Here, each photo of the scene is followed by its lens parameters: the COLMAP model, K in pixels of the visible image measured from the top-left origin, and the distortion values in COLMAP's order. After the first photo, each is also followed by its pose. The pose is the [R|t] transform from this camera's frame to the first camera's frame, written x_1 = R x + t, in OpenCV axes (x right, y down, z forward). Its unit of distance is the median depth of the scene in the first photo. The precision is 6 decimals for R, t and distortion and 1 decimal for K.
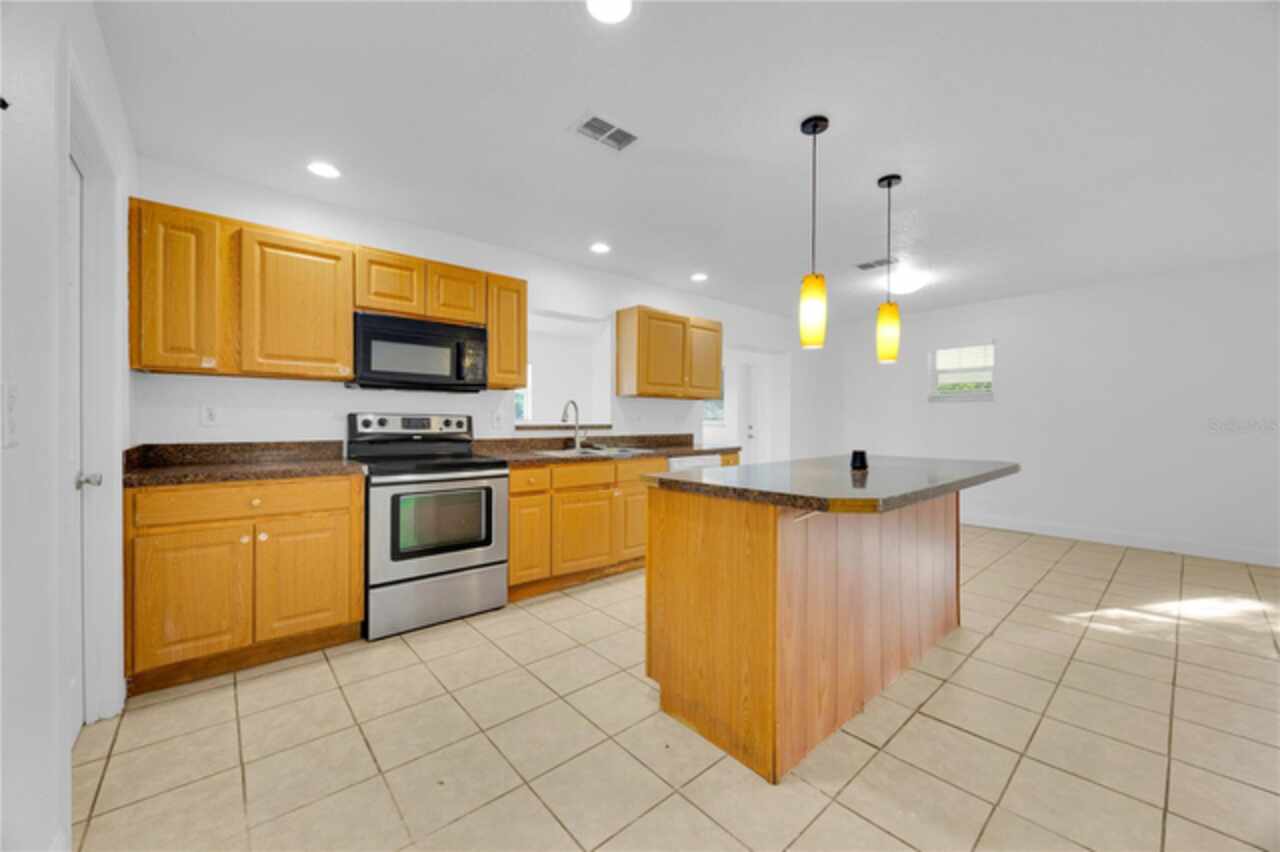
lens RADIAL K [[490.9, 0, 642.4], [0, 490.9, 428.1], [0, 0, 1]] dist [-0.001241, 0.000552]
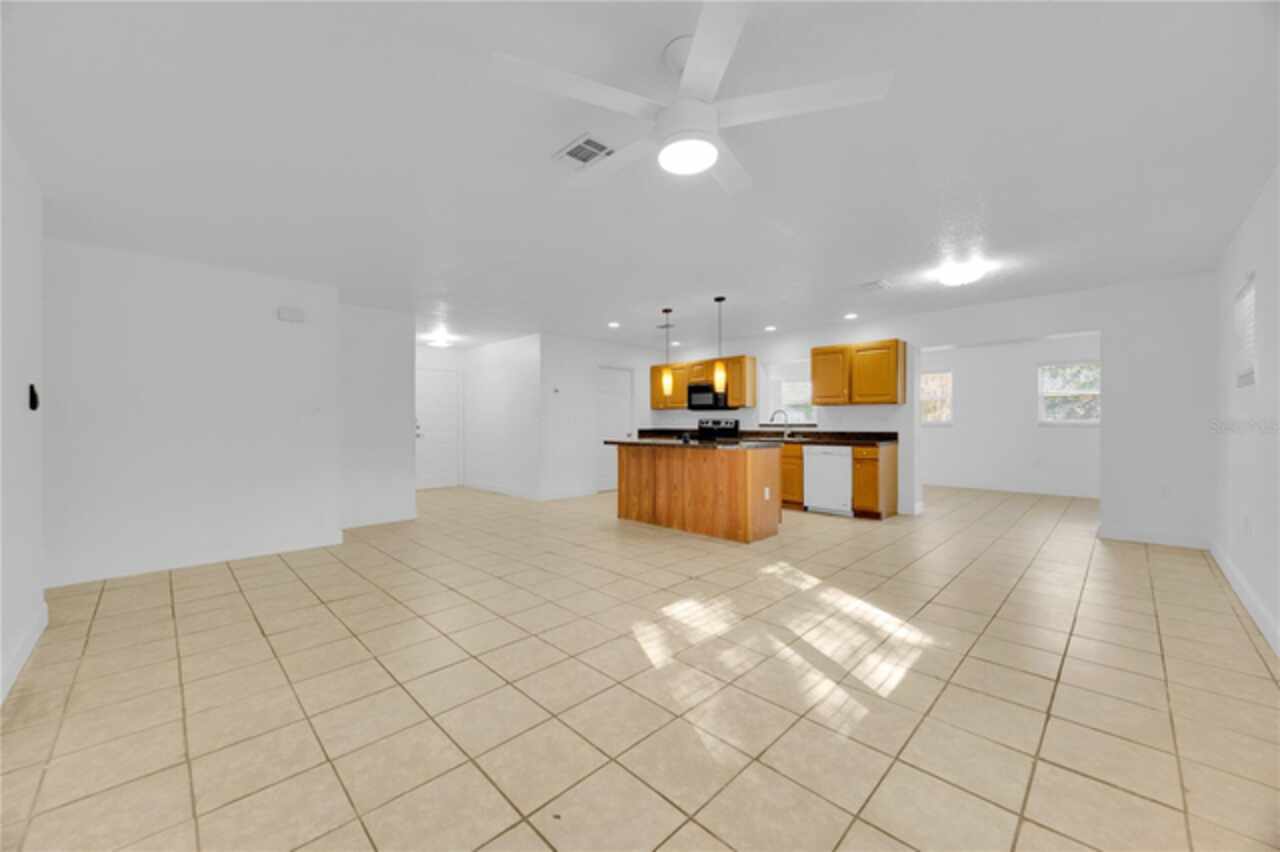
lens RADIAL K [[490.9, 0, 642.7], [0, 490.9, 422.5], [0, 0, 1]] dist [-0.001241, 0.000552]
pose [[0.066269, -0.002184, -0.997799, 1.757497], [-0.012514, 0.999917, -0.003020, -0.000460], [0.997723, 0.012686, 0.066236, 0.407413]]
